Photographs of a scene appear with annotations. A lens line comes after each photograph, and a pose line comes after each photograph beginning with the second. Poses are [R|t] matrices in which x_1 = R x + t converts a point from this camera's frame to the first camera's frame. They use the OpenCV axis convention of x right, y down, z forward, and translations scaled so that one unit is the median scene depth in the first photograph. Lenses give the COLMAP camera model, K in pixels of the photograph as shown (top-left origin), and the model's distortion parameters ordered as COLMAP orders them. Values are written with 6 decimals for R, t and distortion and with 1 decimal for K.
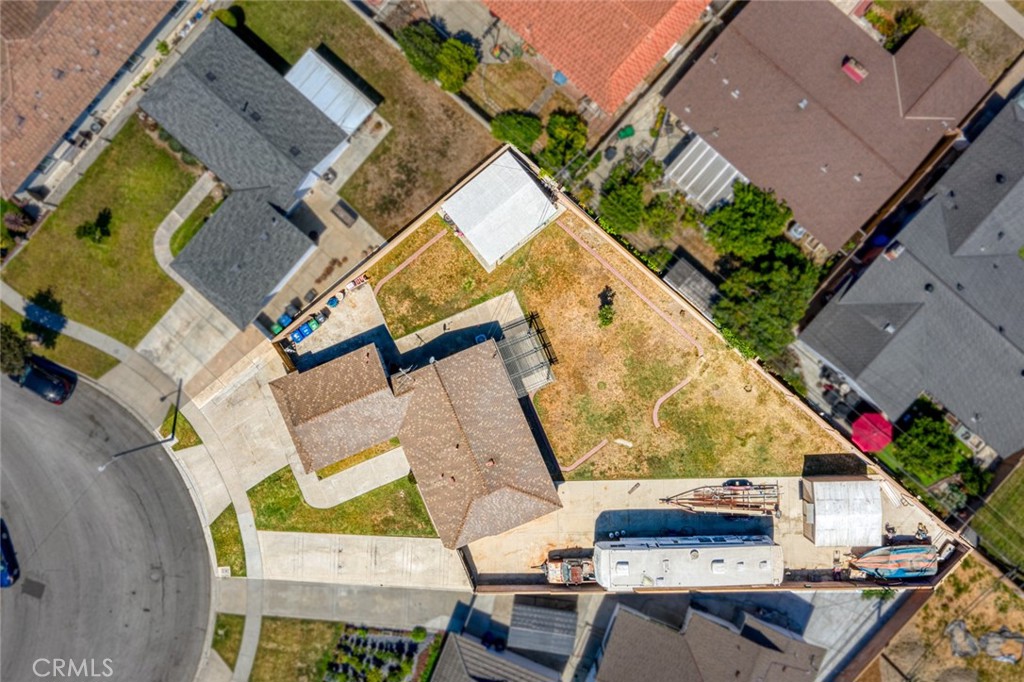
lens RADIAL K [[804.8, 0, 512.0], [0, 804.8, 341.0], [0, 0, 1]] dist [0.007225, -0.007561]
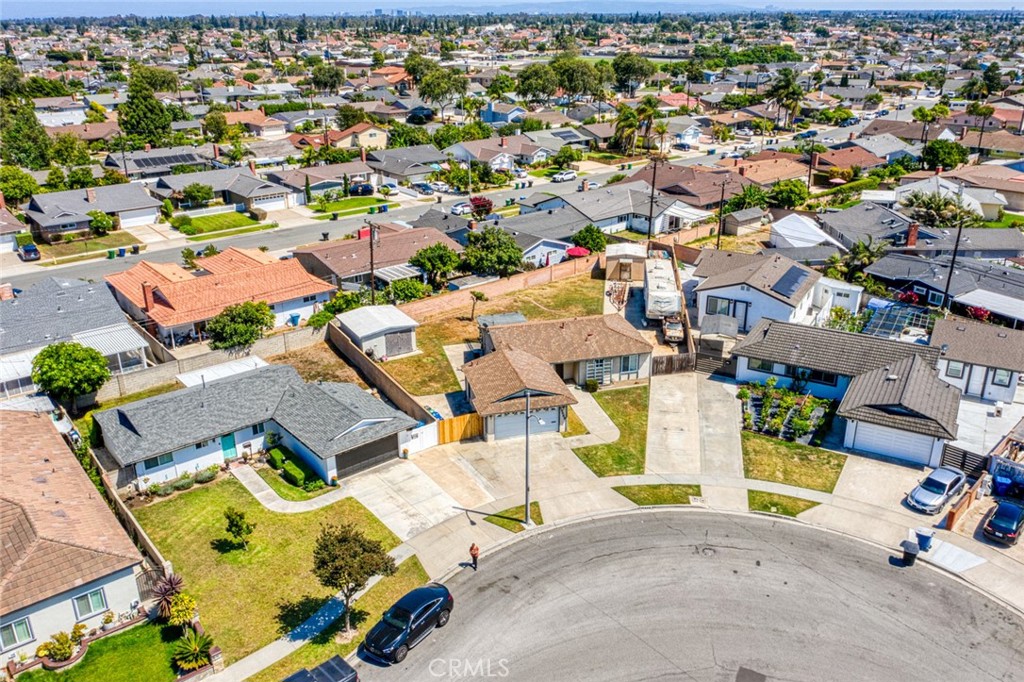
lens RADIAL K [[804.8, 0, 512.0], [0, 804.8, 341.0], [0, 0, 1]] dist [0.007225, -0.007561]
pose [[0.147893, -0.344723, 0.926981, -1.089599], [0.988987, 0.046152, -0.140623, 0.208981], [0.005694, 0.937569, 0.347752, 0.563267]]
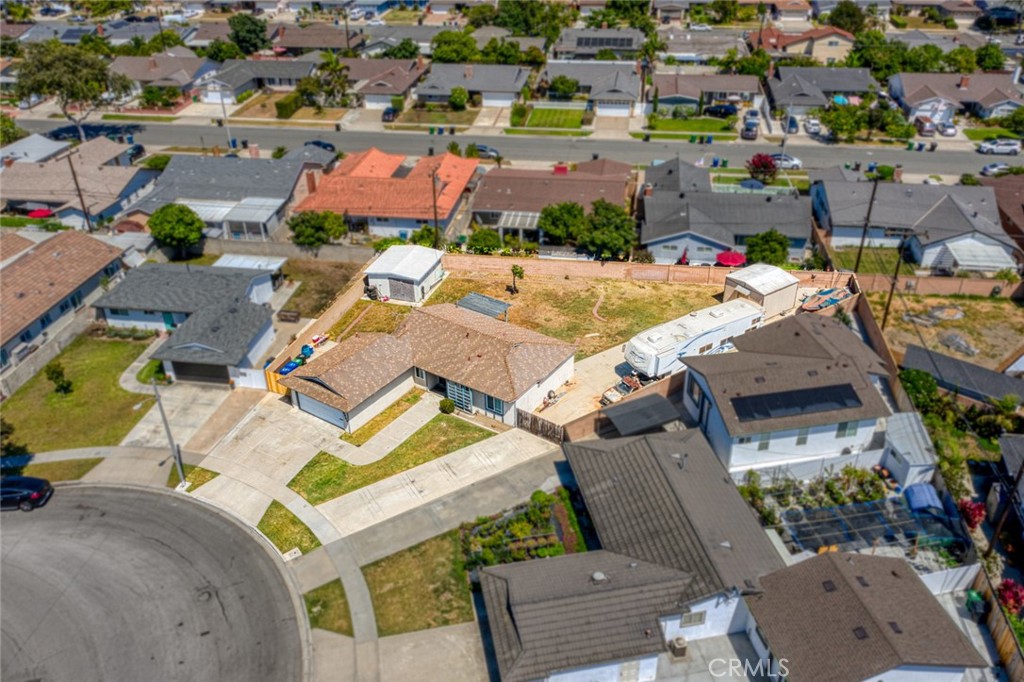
lens RADIAL K [[804.8, 0, 512.0], [0, 804.8, 341.0], [0, 0, 1]] dist [0.007225, -0.007561]
pose [[0.841333, -0.270040, 0.468228, -0.490581], [0.540483, 0.429983, -0.723182, 0.886331], [-0.006041, 0.861506, 0.507711, 0.416606]]
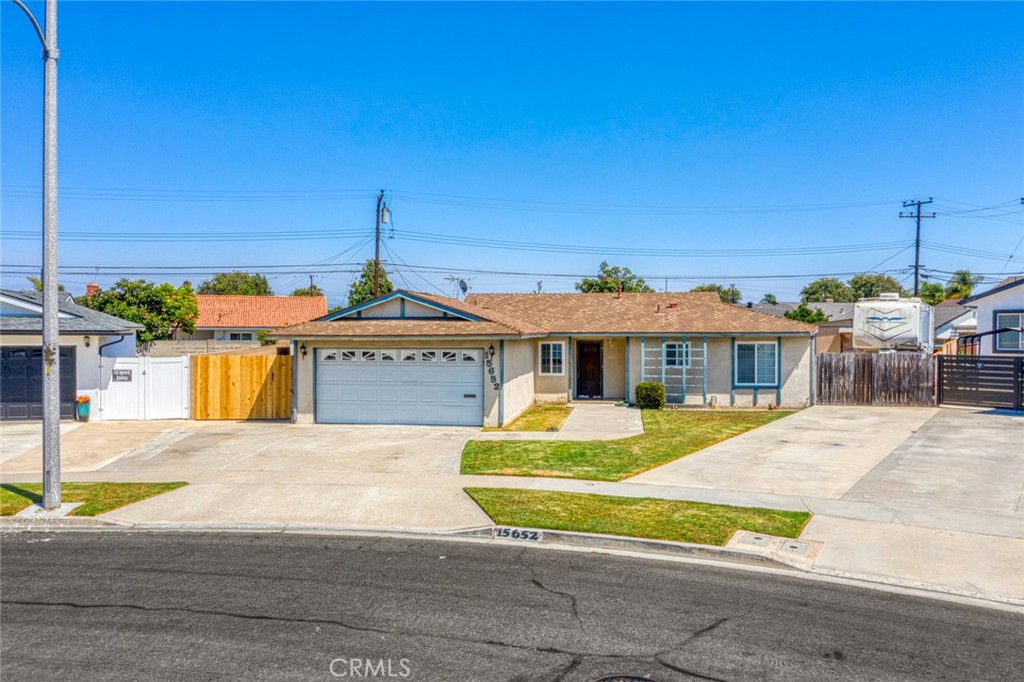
lens RADIAL K [[804.8, 0, 512.0], [0, 804.8, 341.0], [0, 0, 1]] dist [0.007225, -0.007561]
pose [[0.514298, 0.007523, 0.857578, -0.530321], [0.857583, 0.003591, -0.514333, 0.331619], [-0.006949, 0.999965, -0.004605, 0.964788]]
